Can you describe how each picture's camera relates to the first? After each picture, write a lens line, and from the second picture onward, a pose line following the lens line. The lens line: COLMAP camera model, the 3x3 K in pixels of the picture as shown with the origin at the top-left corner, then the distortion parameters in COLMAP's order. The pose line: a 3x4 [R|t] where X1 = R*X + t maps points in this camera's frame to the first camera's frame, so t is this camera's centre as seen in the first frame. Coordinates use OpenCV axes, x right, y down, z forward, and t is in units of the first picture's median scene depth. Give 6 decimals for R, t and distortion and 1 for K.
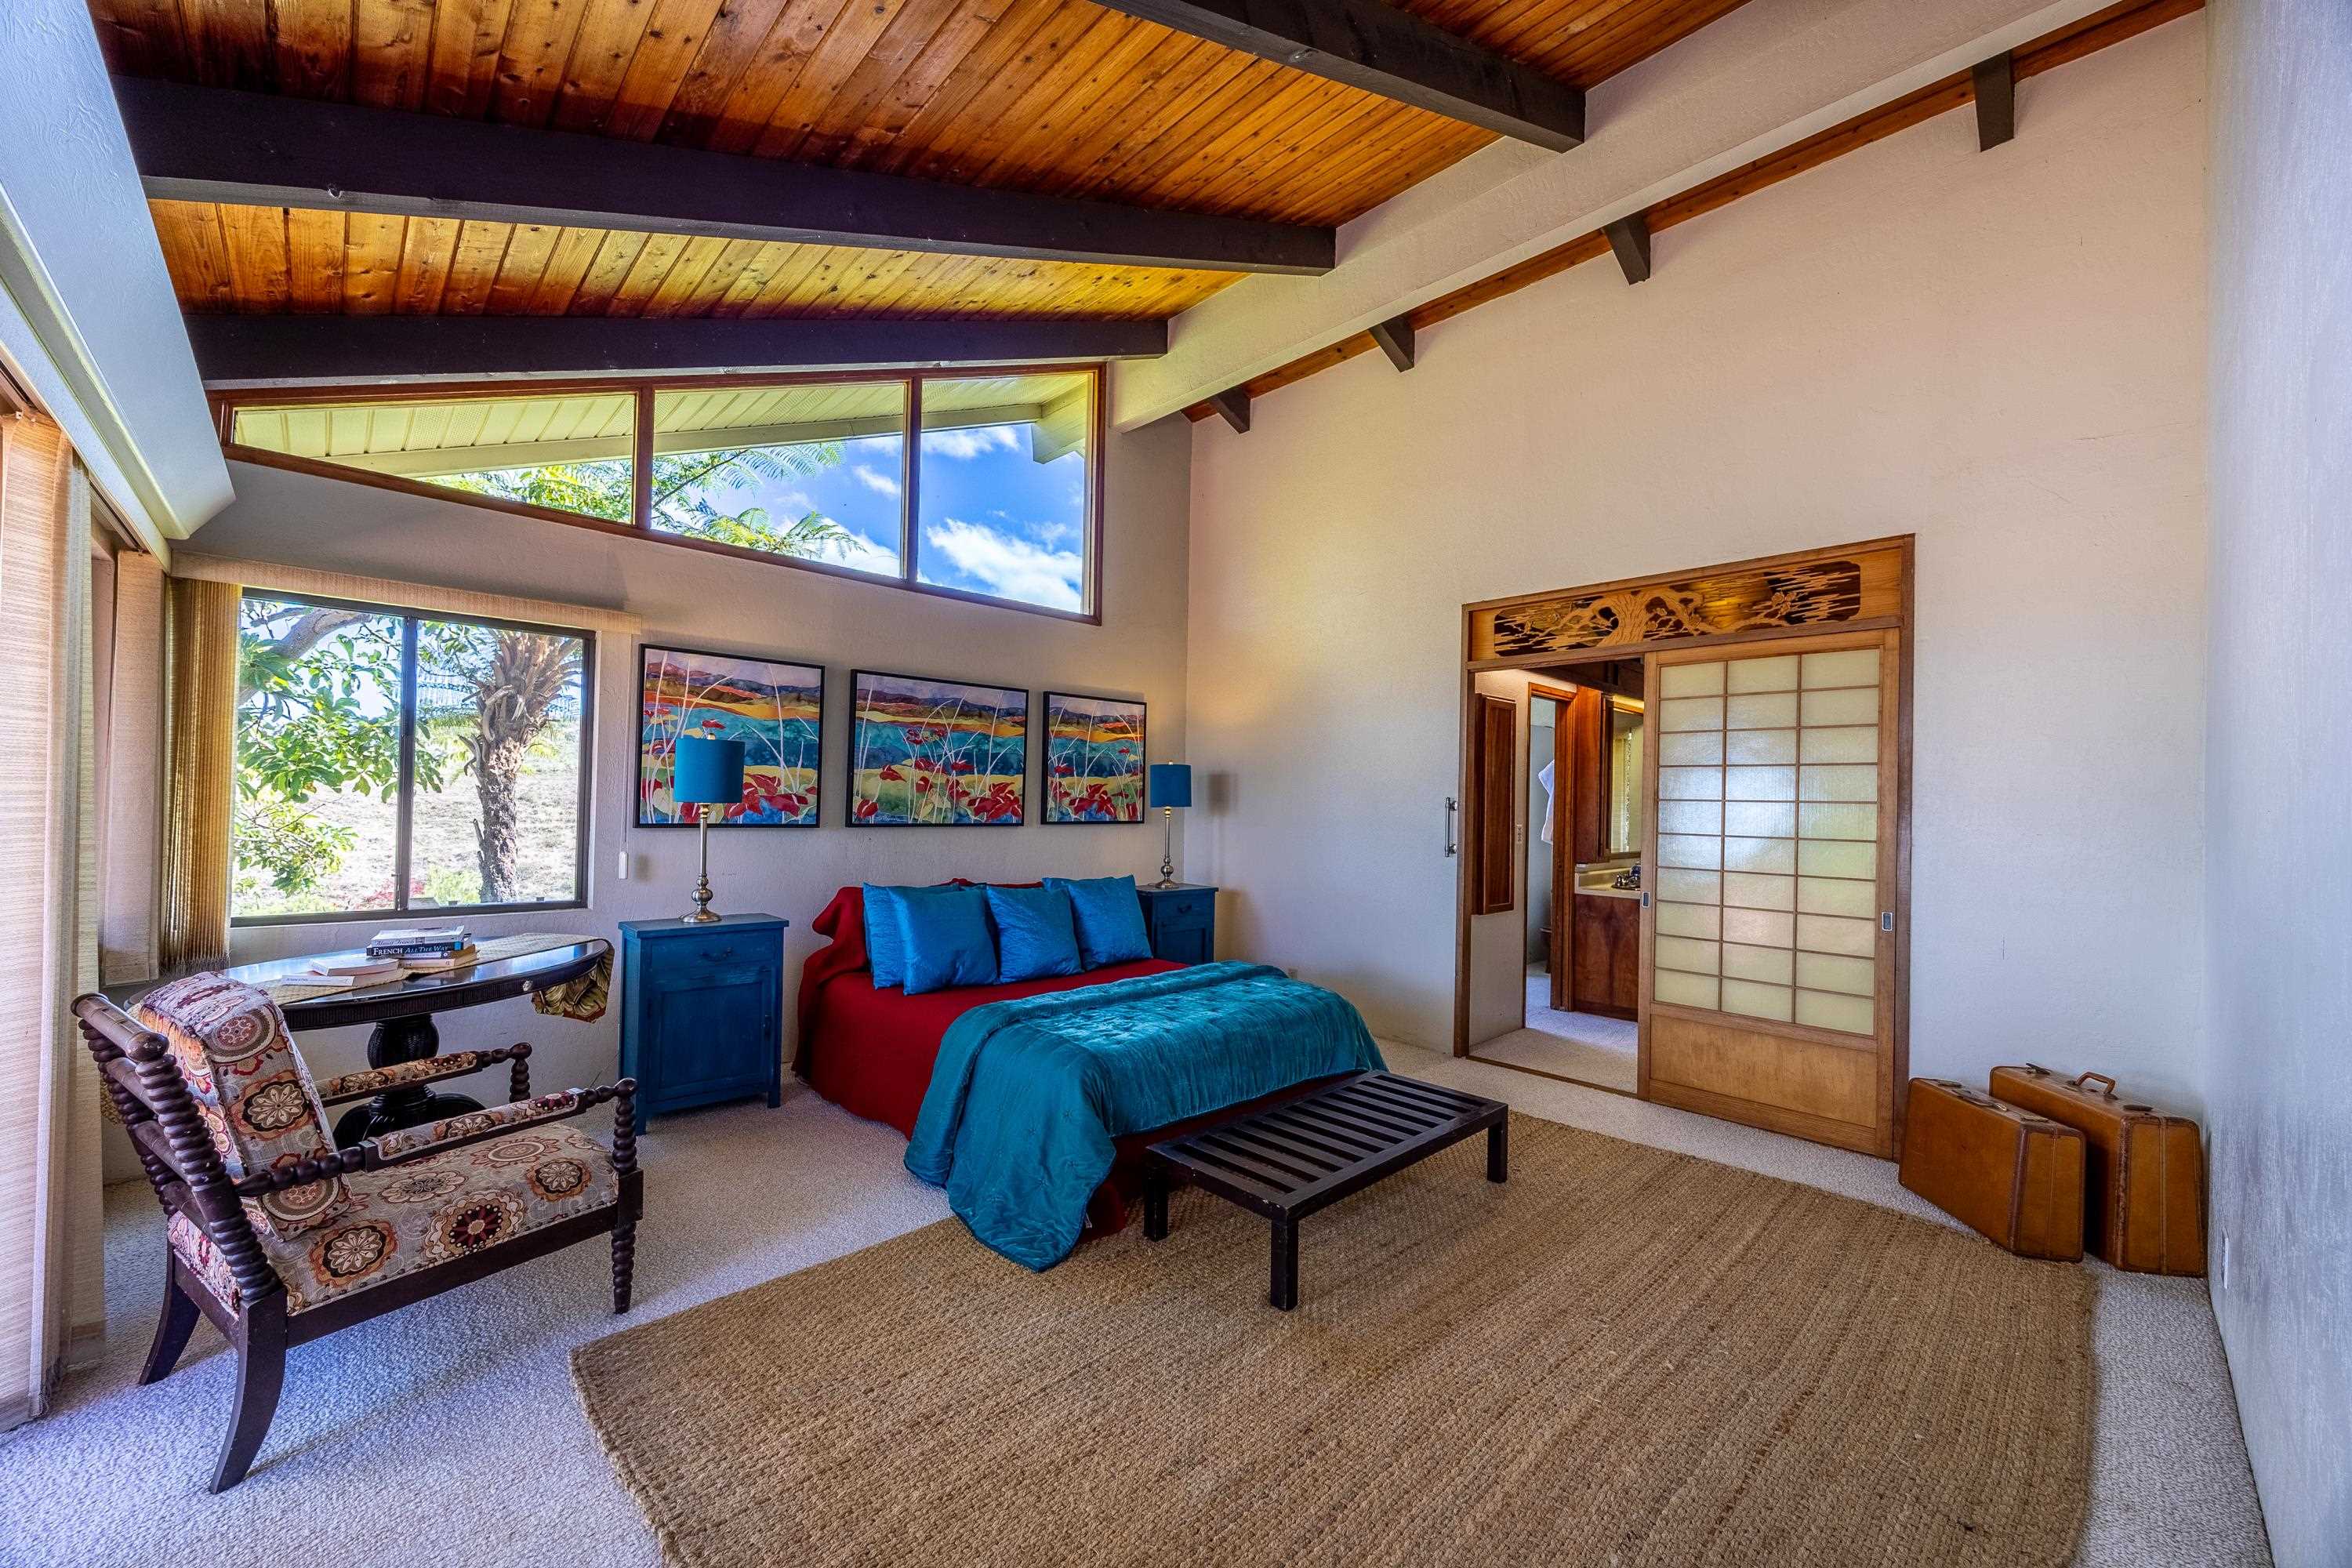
lens RADIAL K [[895.5, 0, 1173.5], [0, 895.5, 778.4], [0, 0, 1]] dist [-0.001877, -0.000550]
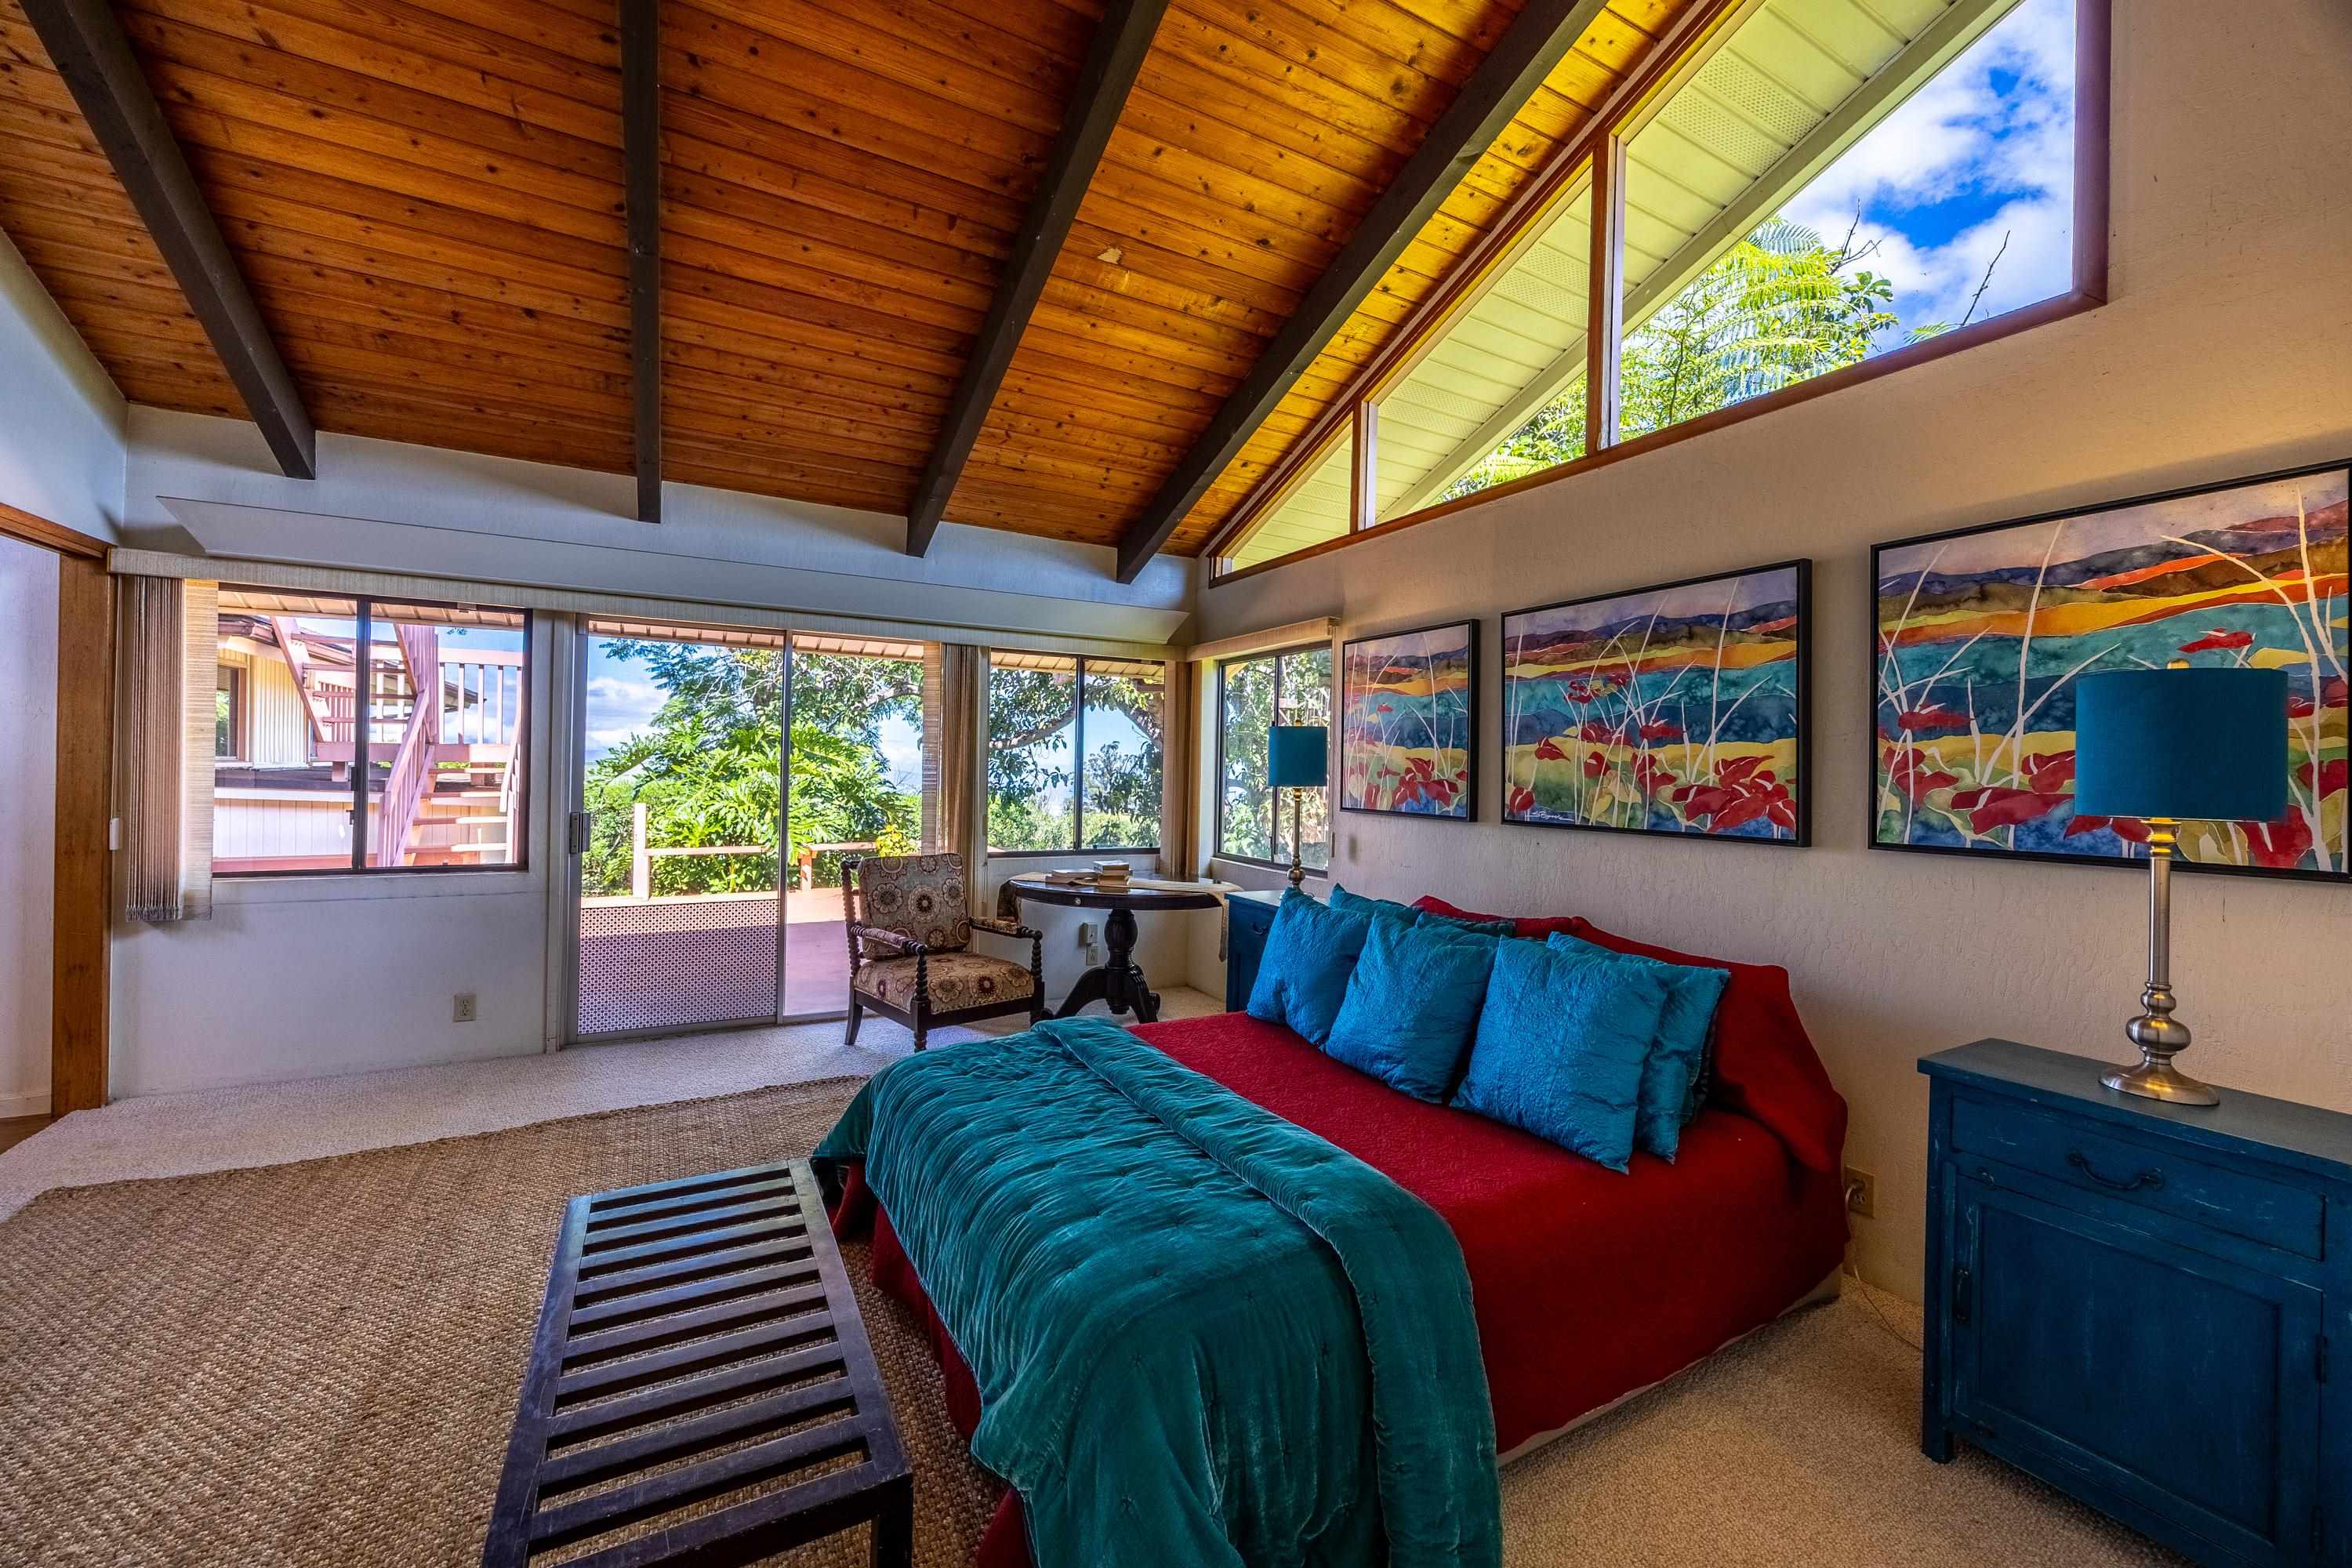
lens RADIAL K [[914.6, 0, 1174.8], [0, 914.6, 769.2], [0, 0, 1]] dist [-0.001098, -0.000120]
pose [[-0.255772, -0.018883, -0.966553, 0.412344], [0.009540, 0.999711, -0.022055, 0.020991], [0.966690, -0.014862, -0.255518, 0.853110]]
